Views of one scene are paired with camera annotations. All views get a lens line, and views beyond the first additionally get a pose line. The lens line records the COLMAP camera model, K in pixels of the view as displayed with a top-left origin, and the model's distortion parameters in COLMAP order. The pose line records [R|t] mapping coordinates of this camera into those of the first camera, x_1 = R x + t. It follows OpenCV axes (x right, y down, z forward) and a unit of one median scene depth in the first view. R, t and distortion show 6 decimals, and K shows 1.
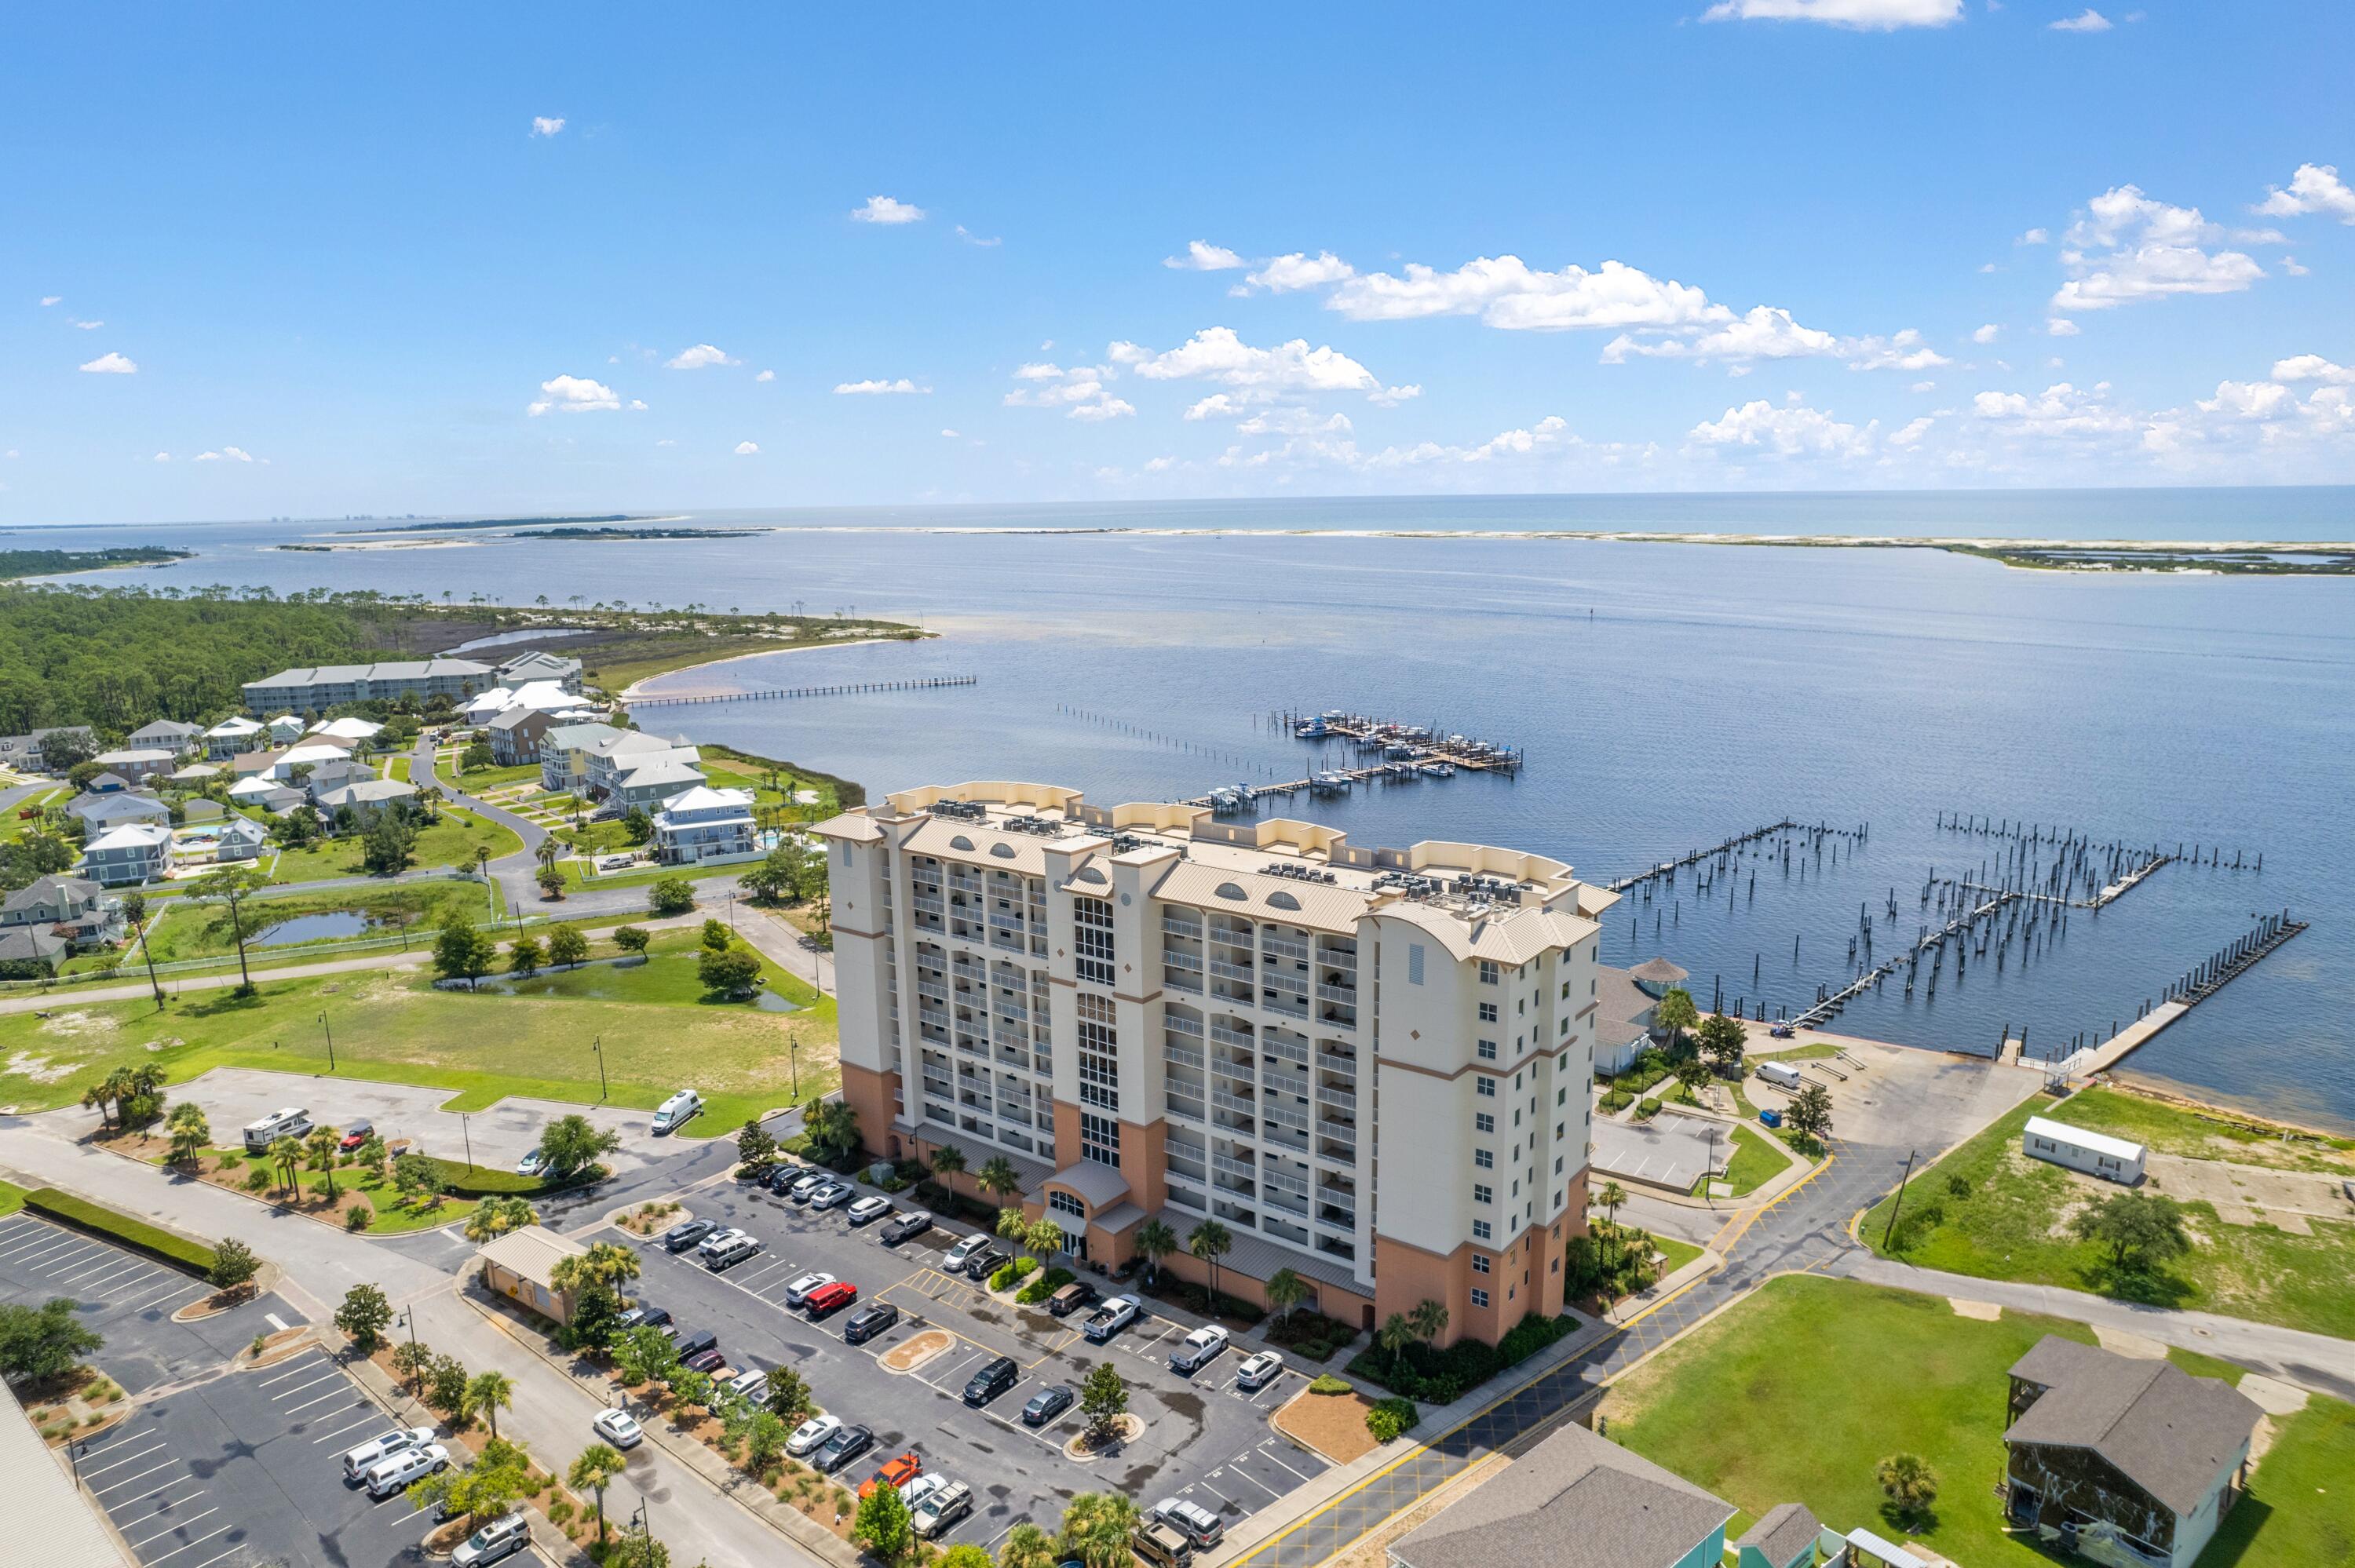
lens RADIAL K [[1504.7, 0, 1172.5], [0, 1504.7, 791.3], [0, 0, 1]] dist [-0.074594, 0.063269]
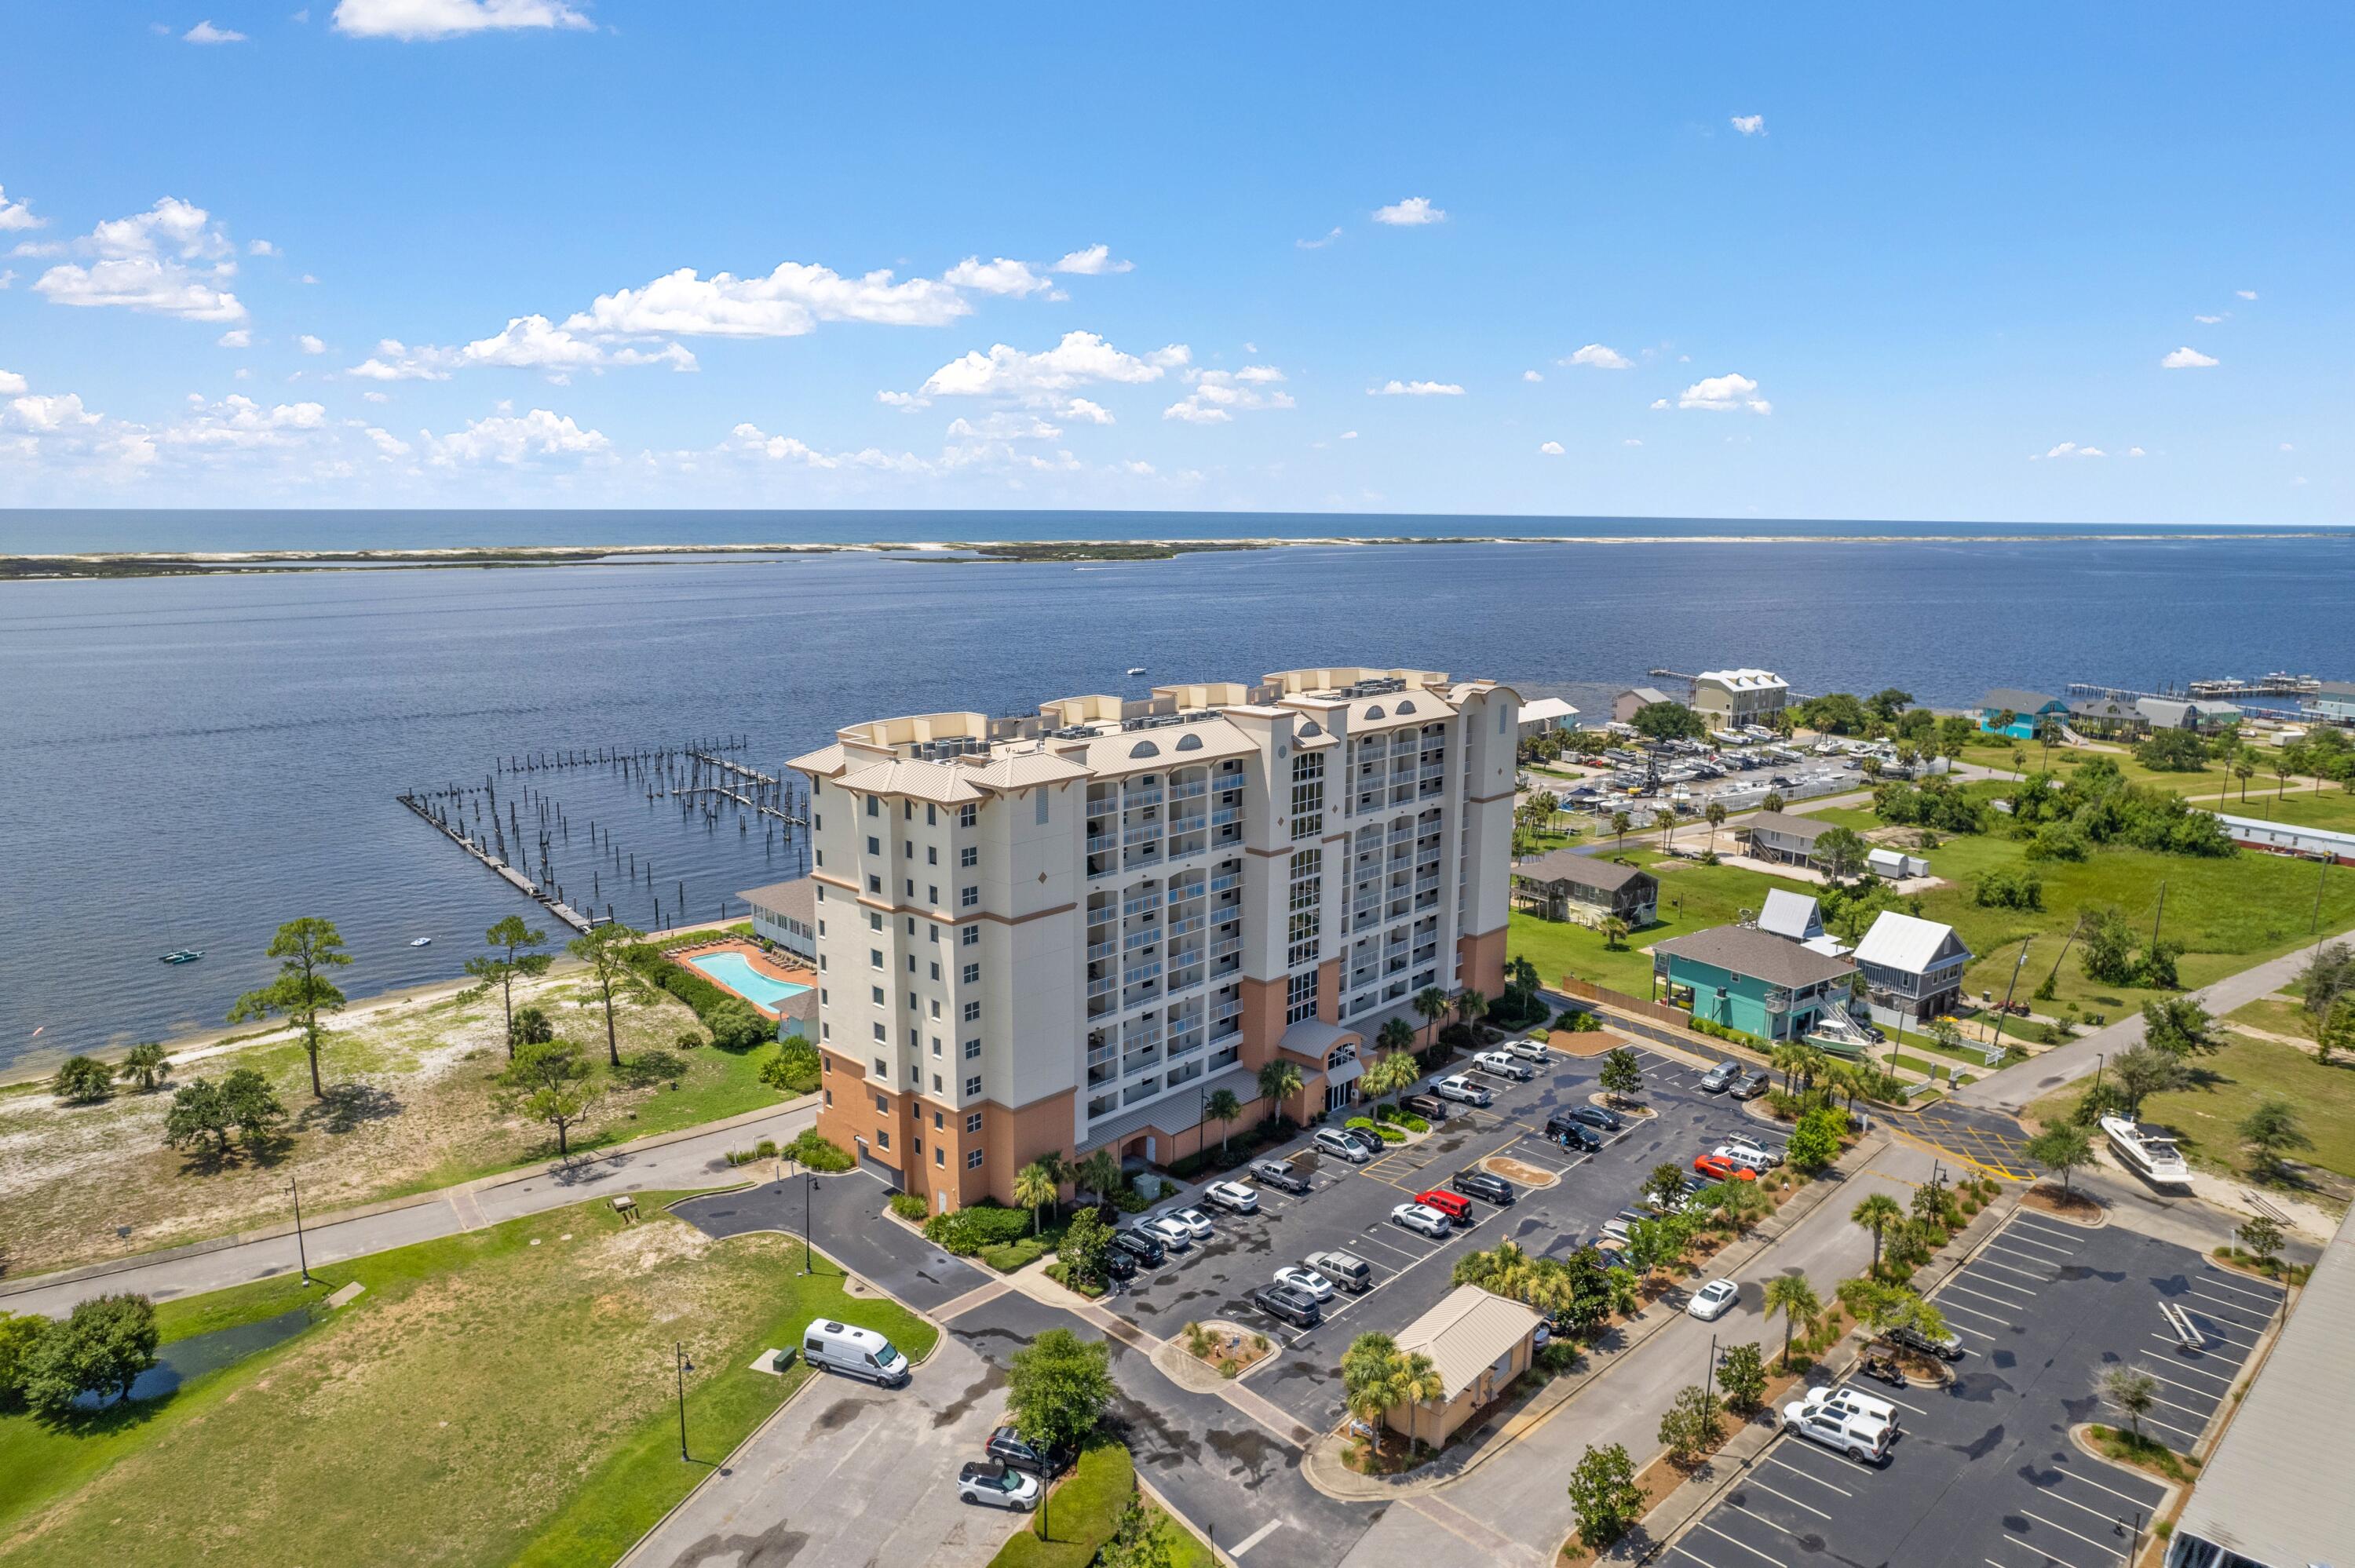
lens RADIAL K [[1504.7, 0, 1172.5], [0, 1504.7, 791.3], [0, 0, 1]] dist [-0.074594, 0.063269]
pose [[0.094244, -0.167893, 0.981290, -1.025203], [0.187387, 0.971051, 0.148144, -0.068643], [-0.977755, 0.169919, 0.122976, 0.936158]]
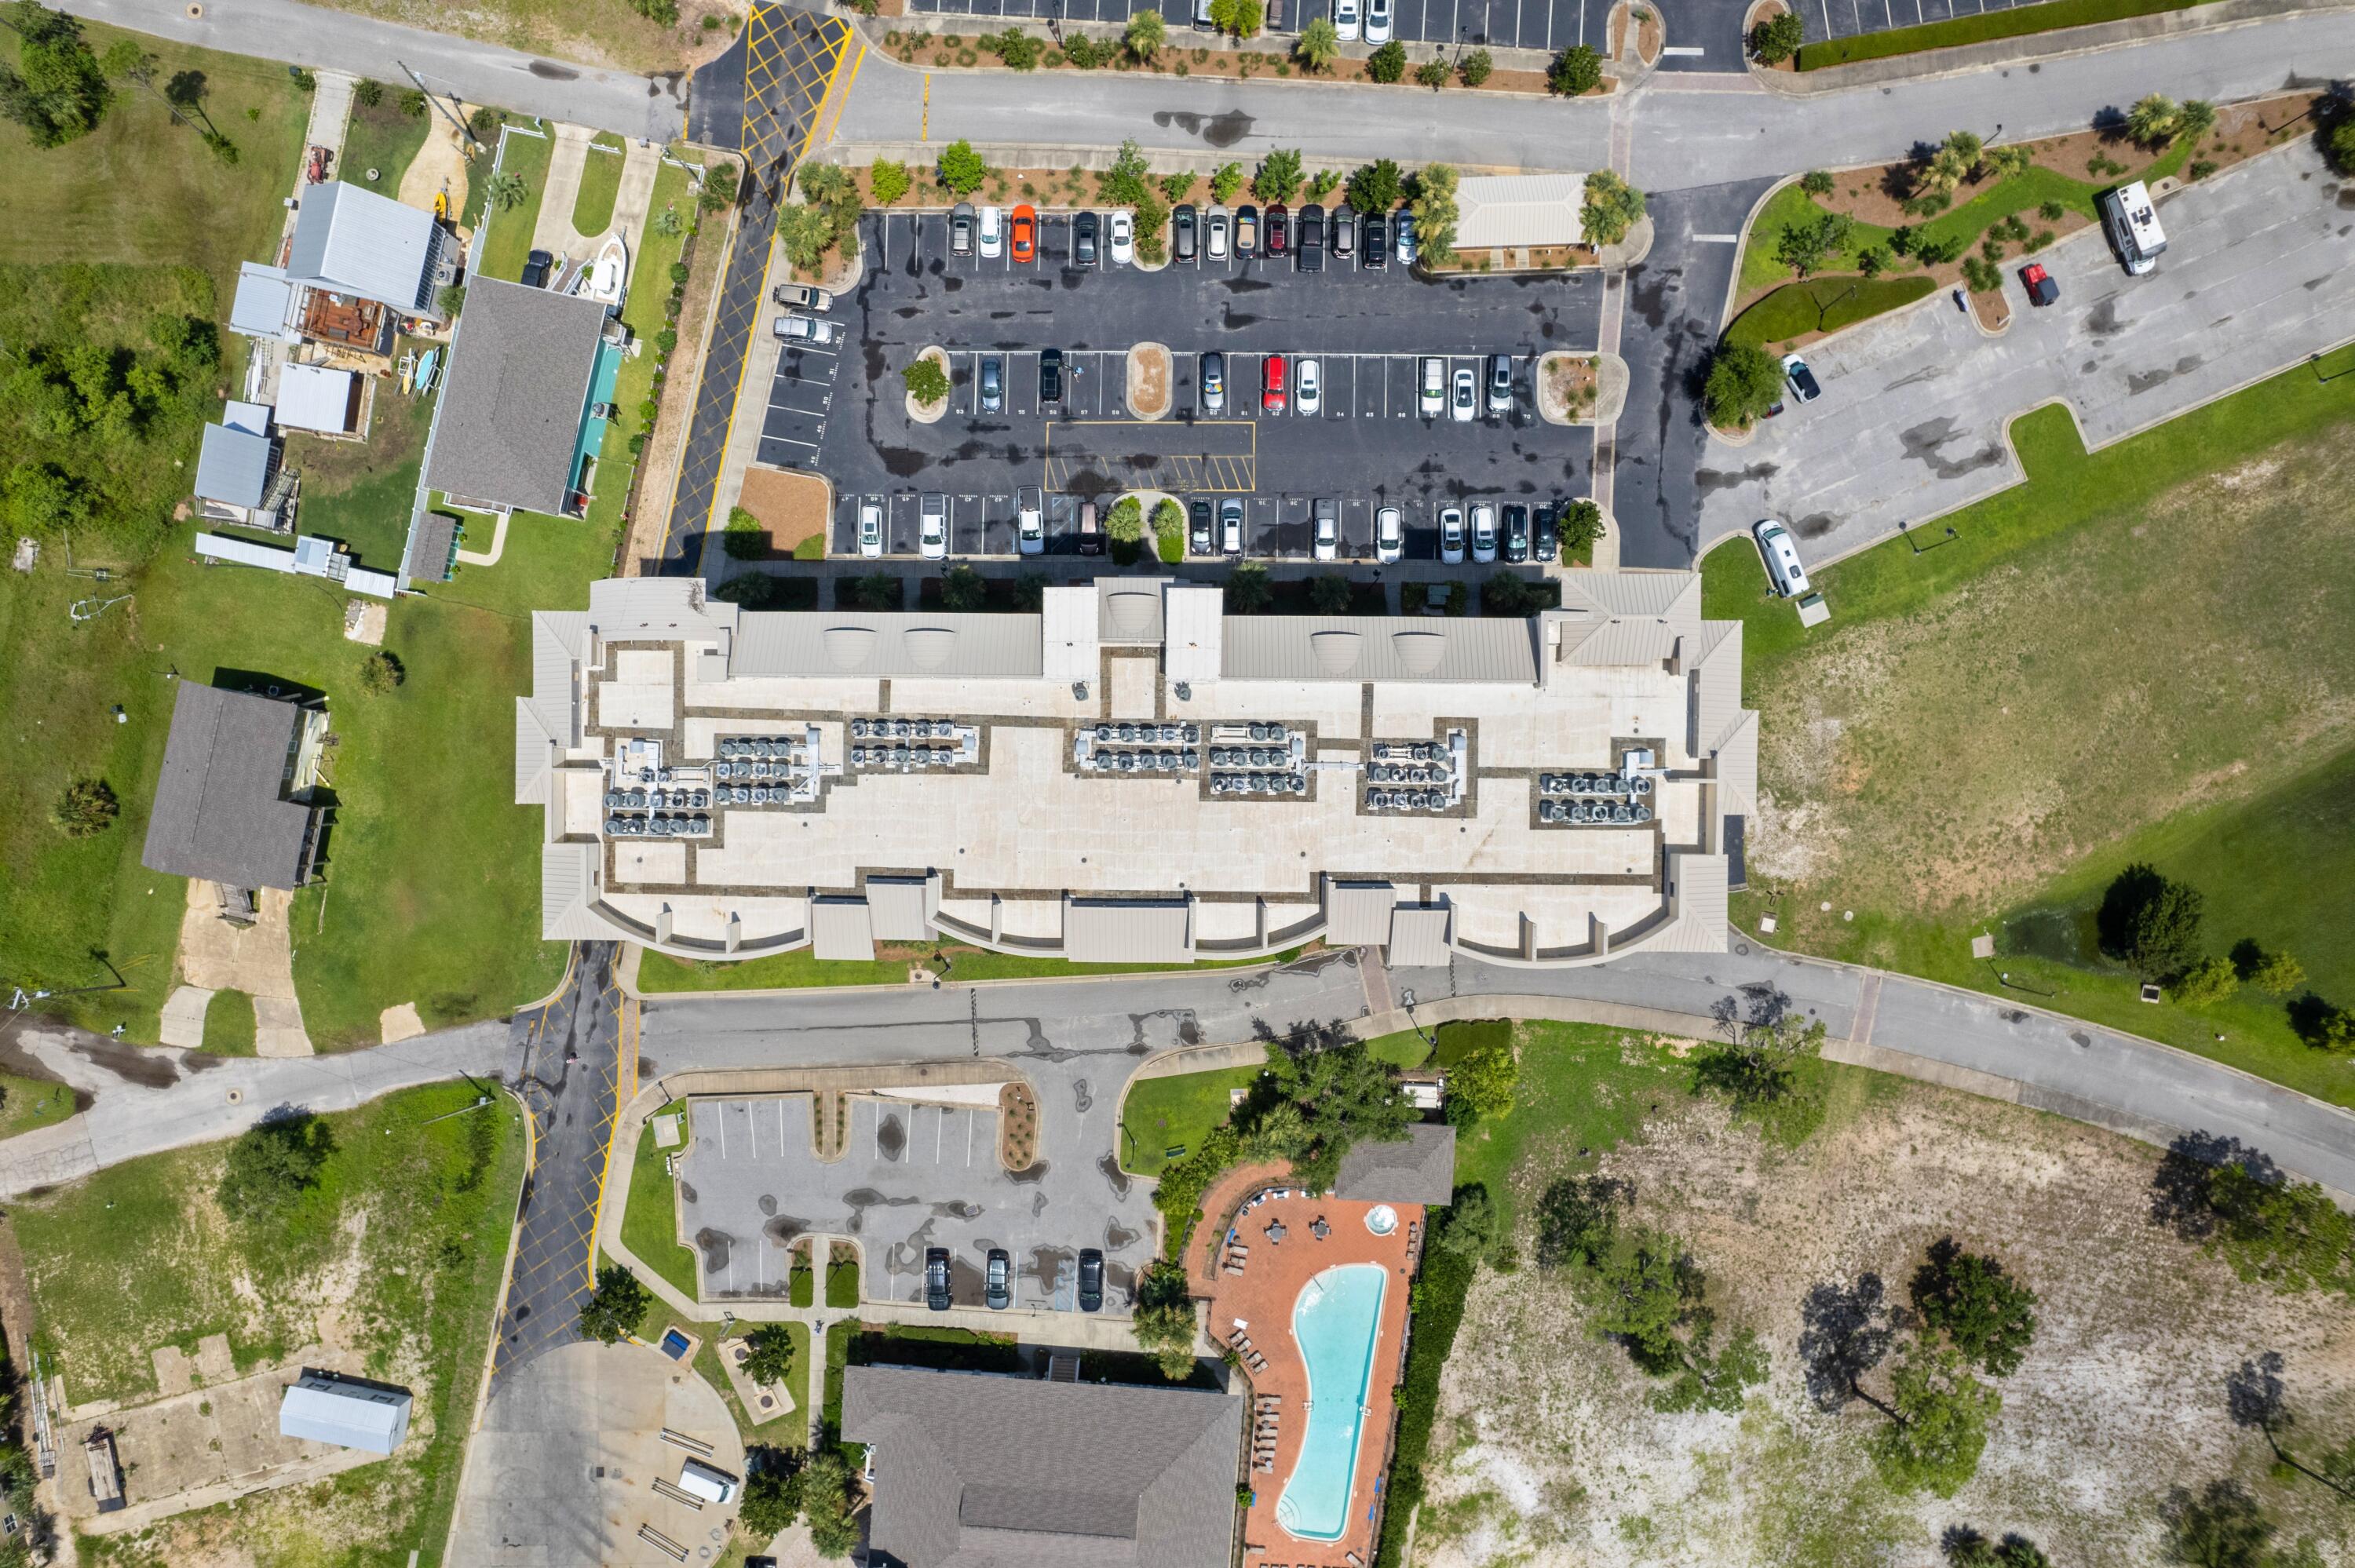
lens RADIAL K [[1504.7, 0, 1172.5], [0, 1504.7, 791.3], [0, 0, 1]] dist [-0.074594, 0.063269]
pose [[-0.796593, 0.603818, 0.029031, -0.030439], [-0.096630, -0.174592, 0.979888, -0.661042], [0.596743, 0.777767, 0.197426, 0.905089]]
